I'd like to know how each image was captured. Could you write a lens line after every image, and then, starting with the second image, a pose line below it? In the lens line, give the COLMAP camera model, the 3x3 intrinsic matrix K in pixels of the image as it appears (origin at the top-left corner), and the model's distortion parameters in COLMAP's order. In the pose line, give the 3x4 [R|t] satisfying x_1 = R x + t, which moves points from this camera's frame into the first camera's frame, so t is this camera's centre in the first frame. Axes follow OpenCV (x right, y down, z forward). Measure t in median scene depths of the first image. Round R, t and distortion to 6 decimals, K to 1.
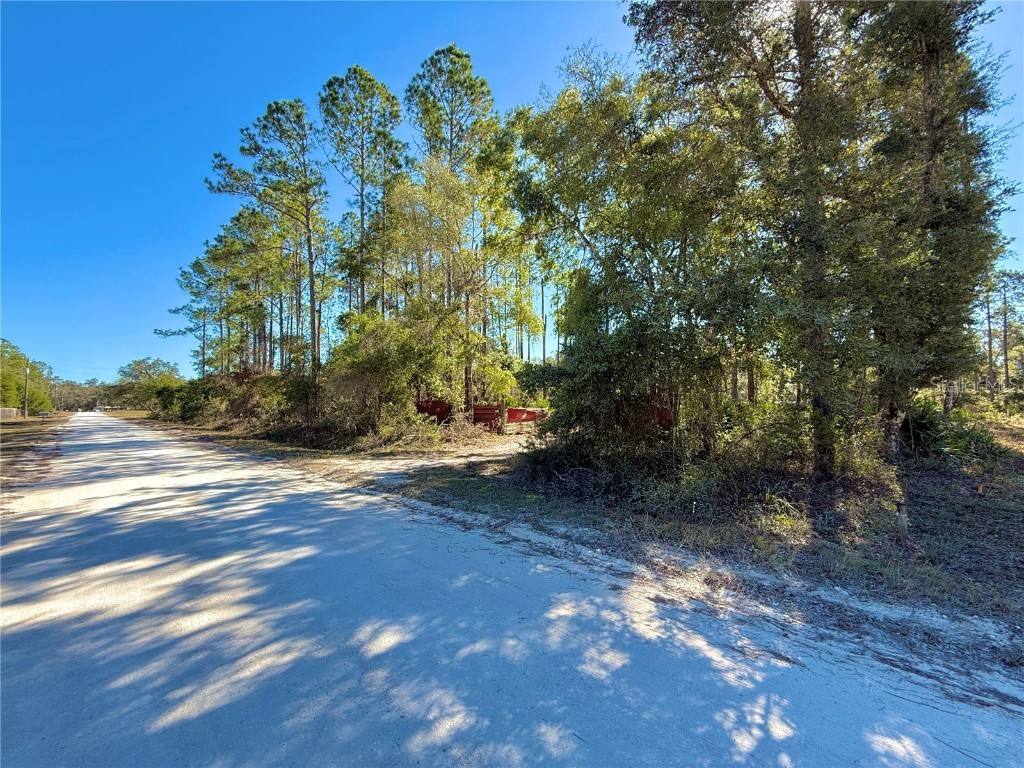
lens RADIAL K [[417.8, 0, 515.5], [0, 417.8, 385.6], [0, 0, 1]] dist [-0.000962, -0.000109]
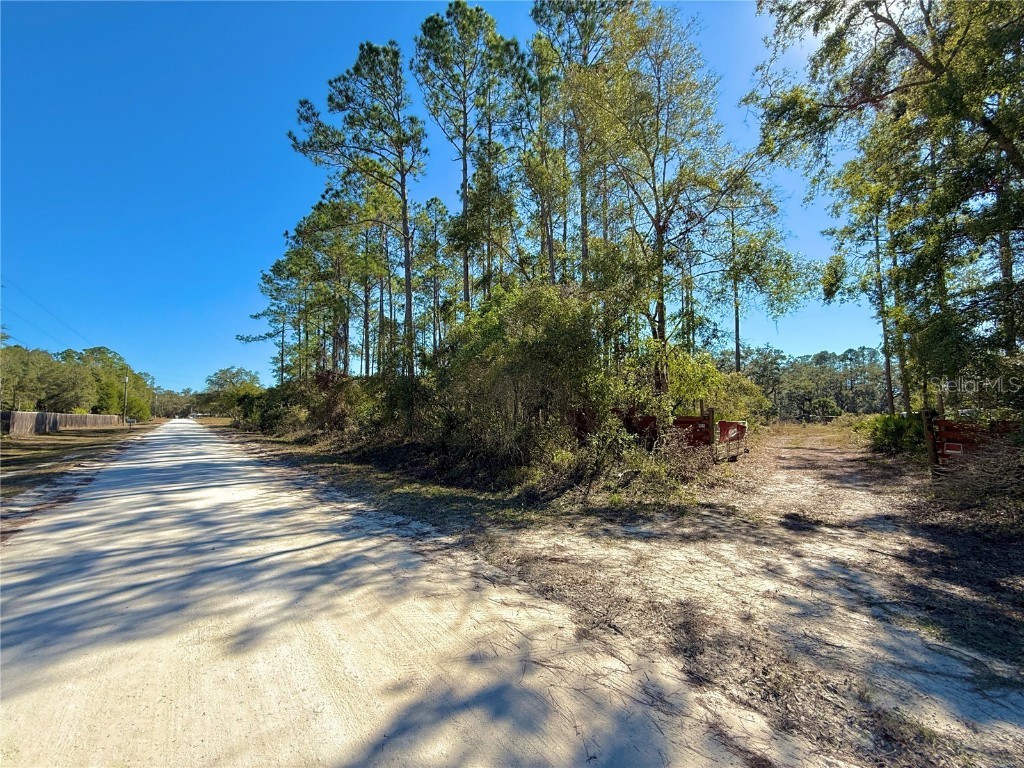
lens RADIAL K [[417.8, 0, 515.5], [0, 417.8, 386.2], [0, 0, 1]] dist [-0.000962, -0.000109]
pose [[0.991694, -0.005168, -0.128517, -0.111382], [0.002828, 0.999827, -0.018384, 0.004982], [0.128590, 0.017868, 0.991537, 0.141186]]
